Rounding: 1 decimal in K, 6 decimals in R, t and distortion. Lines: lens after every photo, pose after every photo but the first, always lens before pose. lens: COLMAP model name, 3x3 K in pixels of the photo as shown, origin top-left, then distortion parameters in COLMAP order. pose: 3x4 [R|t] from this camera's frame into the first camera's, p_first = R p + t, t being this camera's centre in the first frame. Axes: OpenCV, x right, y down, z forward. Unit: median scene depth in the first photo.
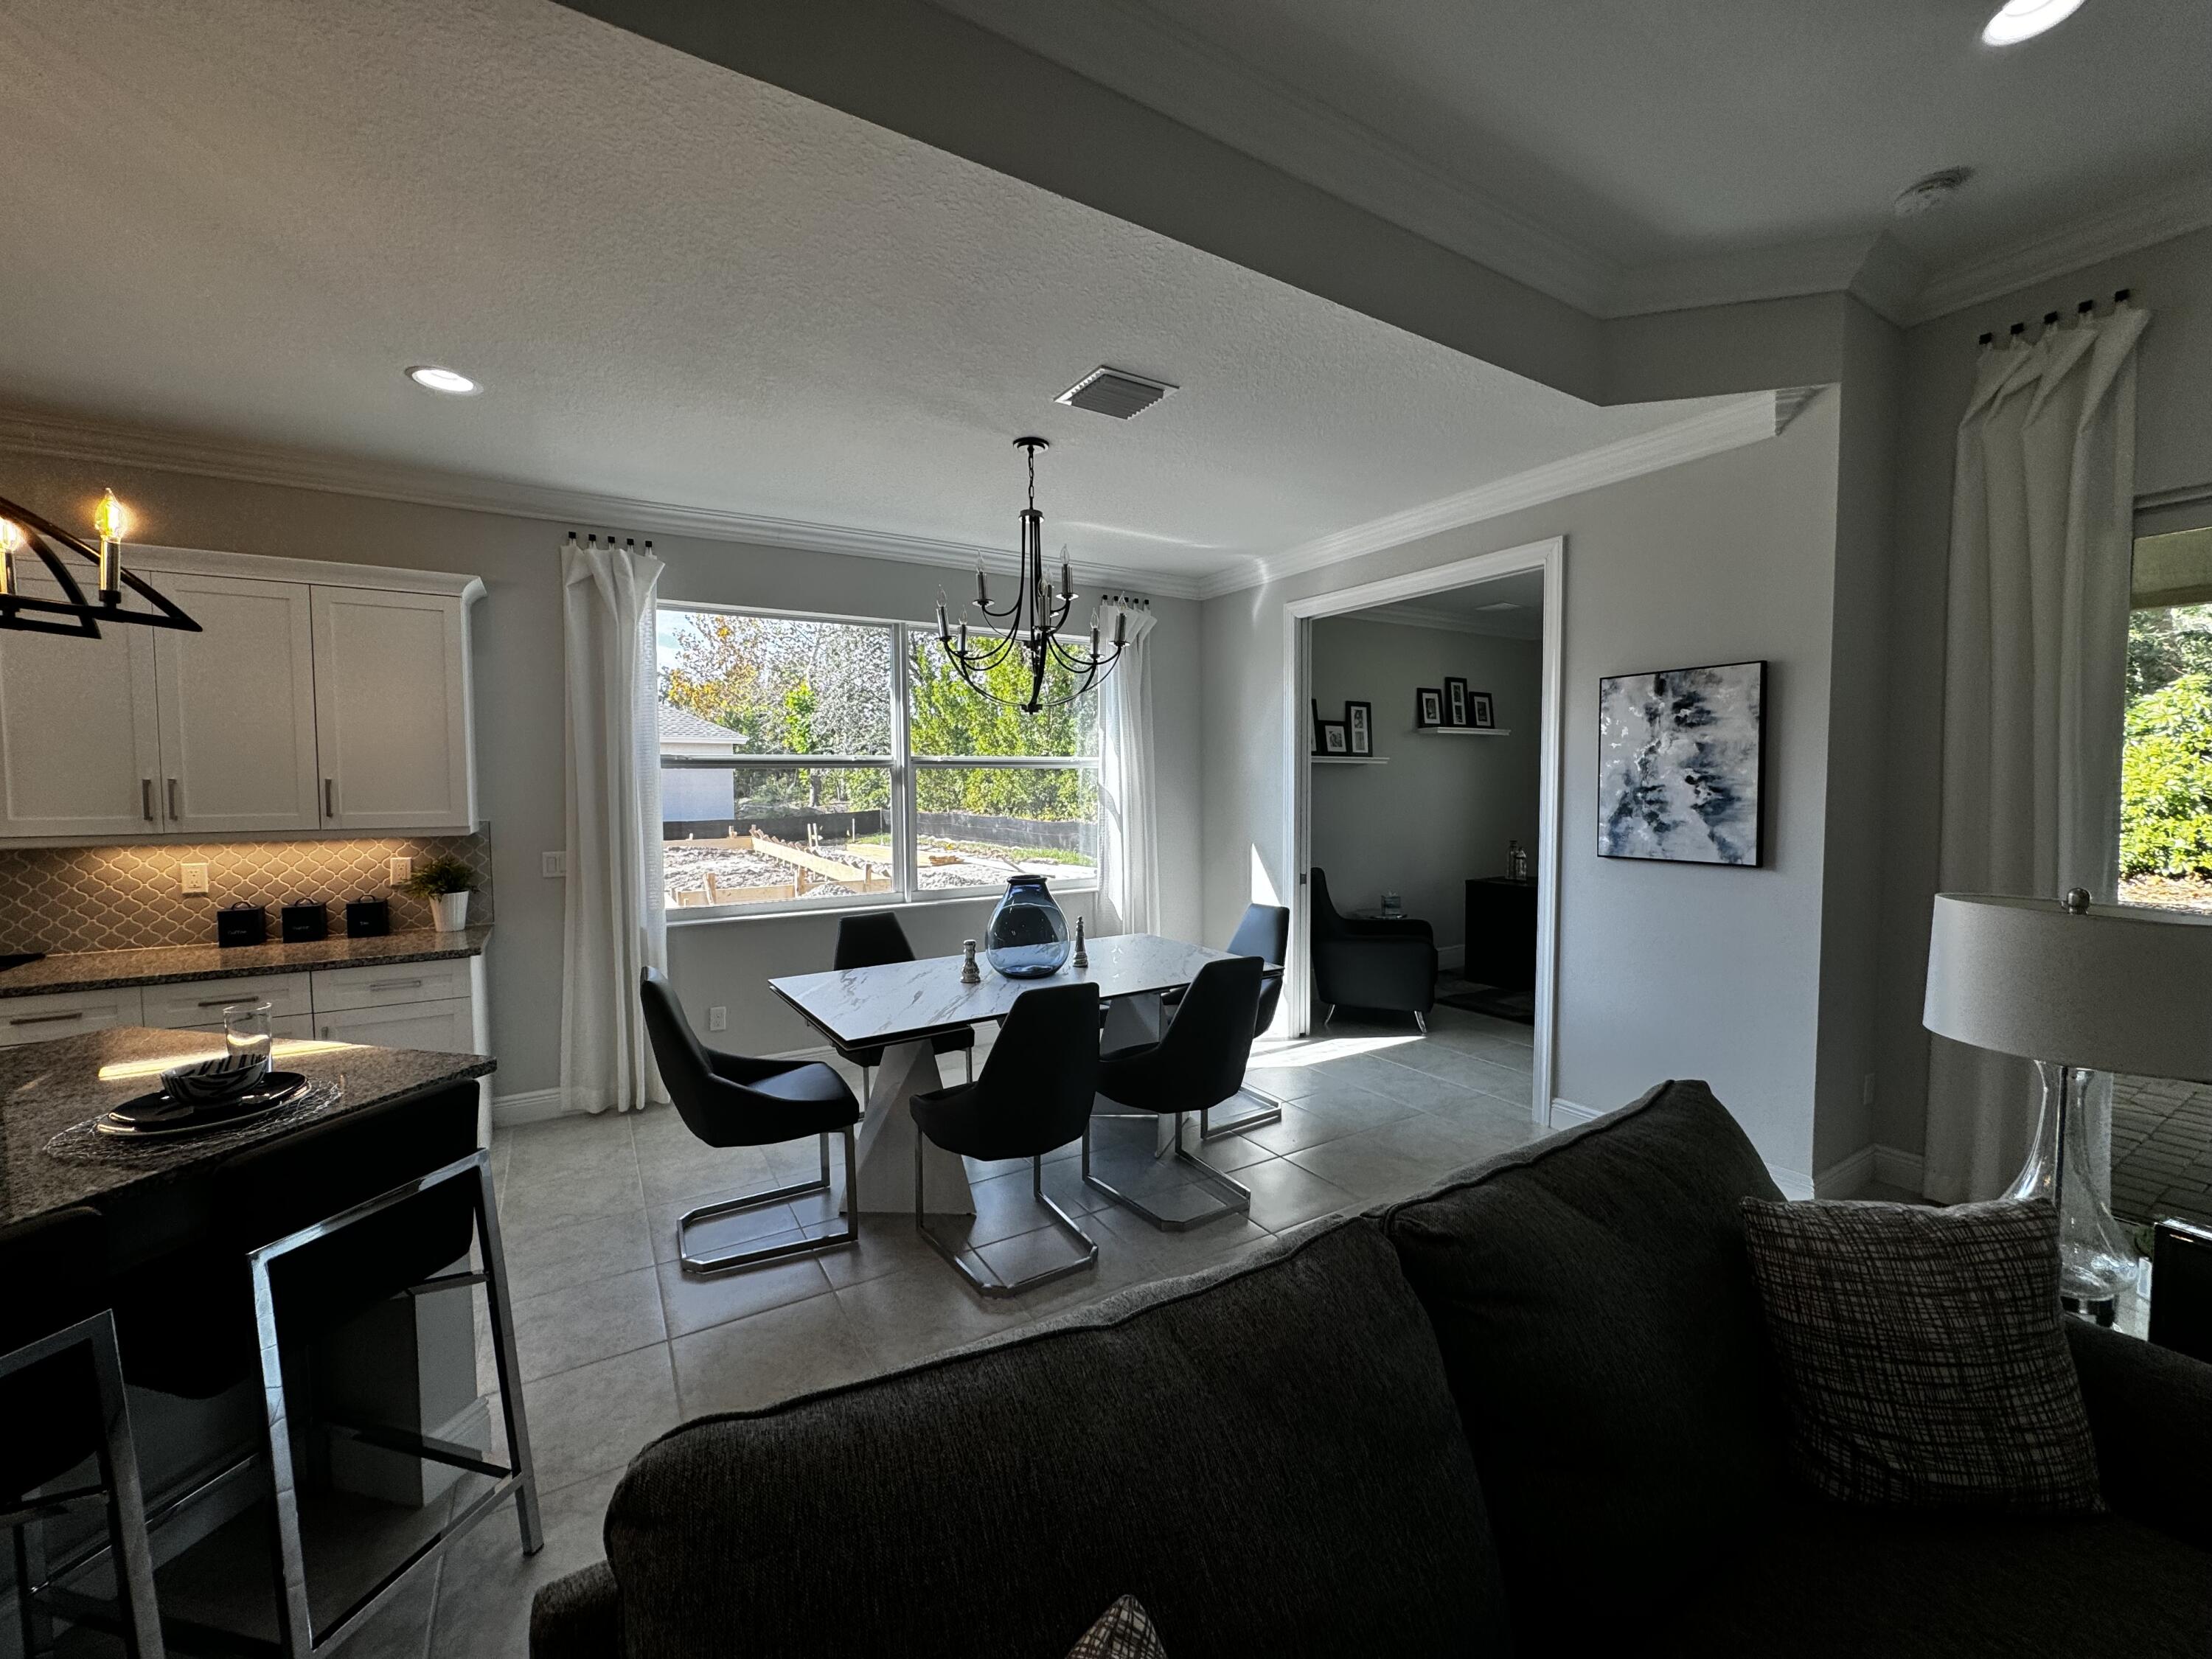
lens RADIAL K [[883.5, 0, 1108.8], [0, 883.5, 825.7], [0, 0, 1]] dist [-0.002277, 0.000756]
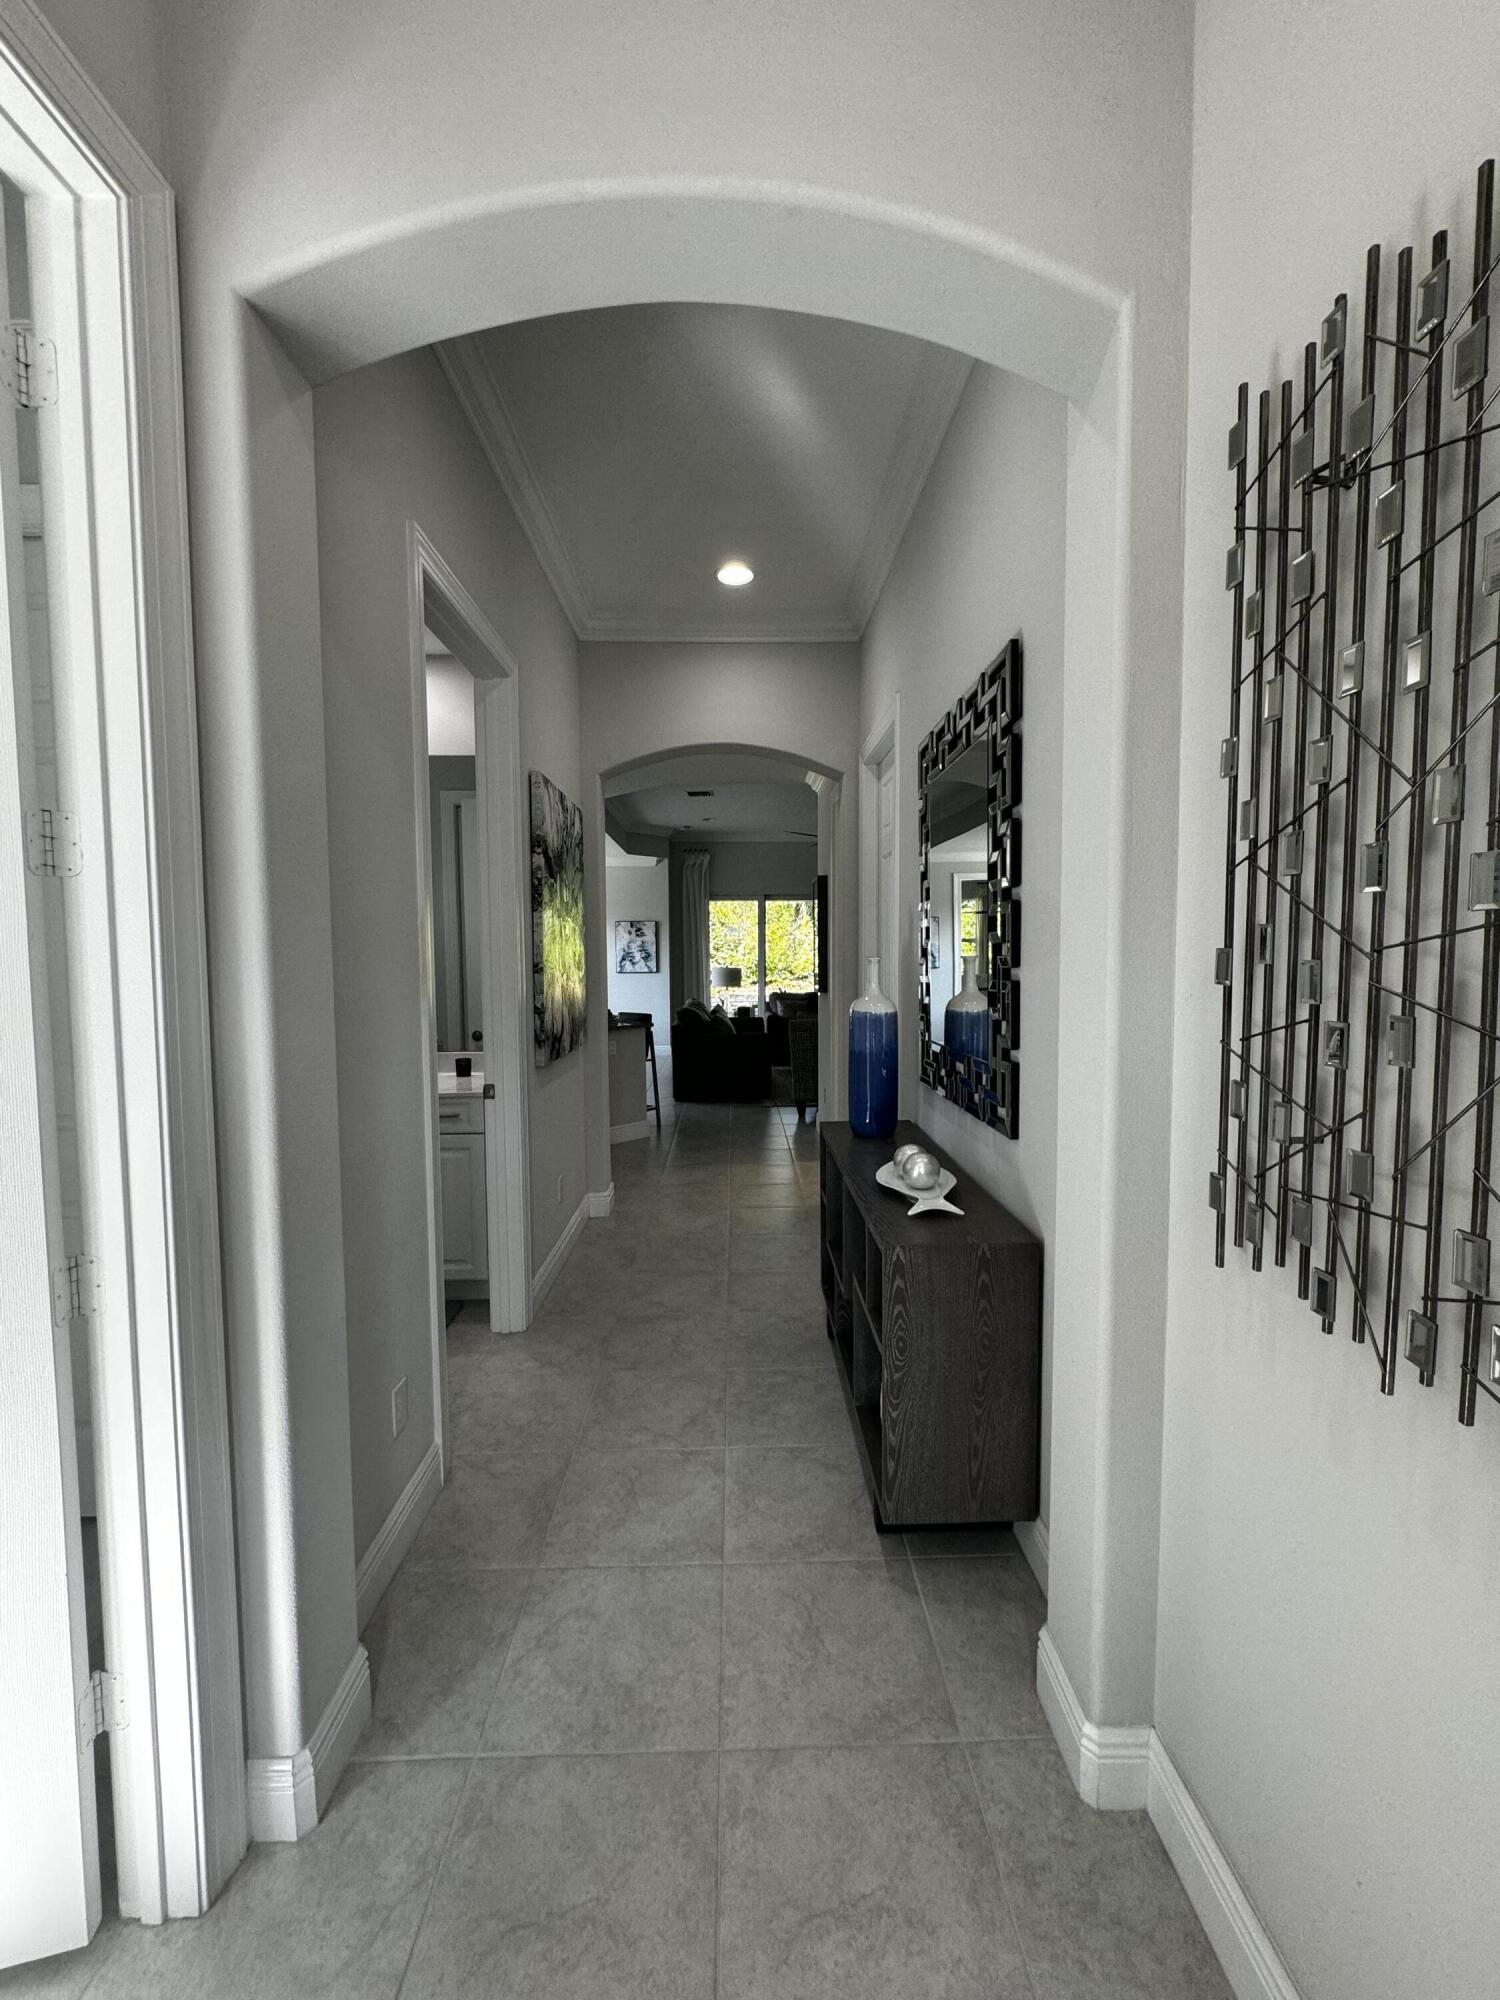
lens RADIAL K [[798.8, 0, 752.5], [0, 798.8, 1003.9], [0, 0, 1]] dist [-0.002277, 0.000756]
pose [[0.501073, -0.052860, 0.863789, -2.069859], [0.054086, 0.998094, 0.029704, 0.100443], [-0.863713, 0.031835, 0.502977, -1.135749]]
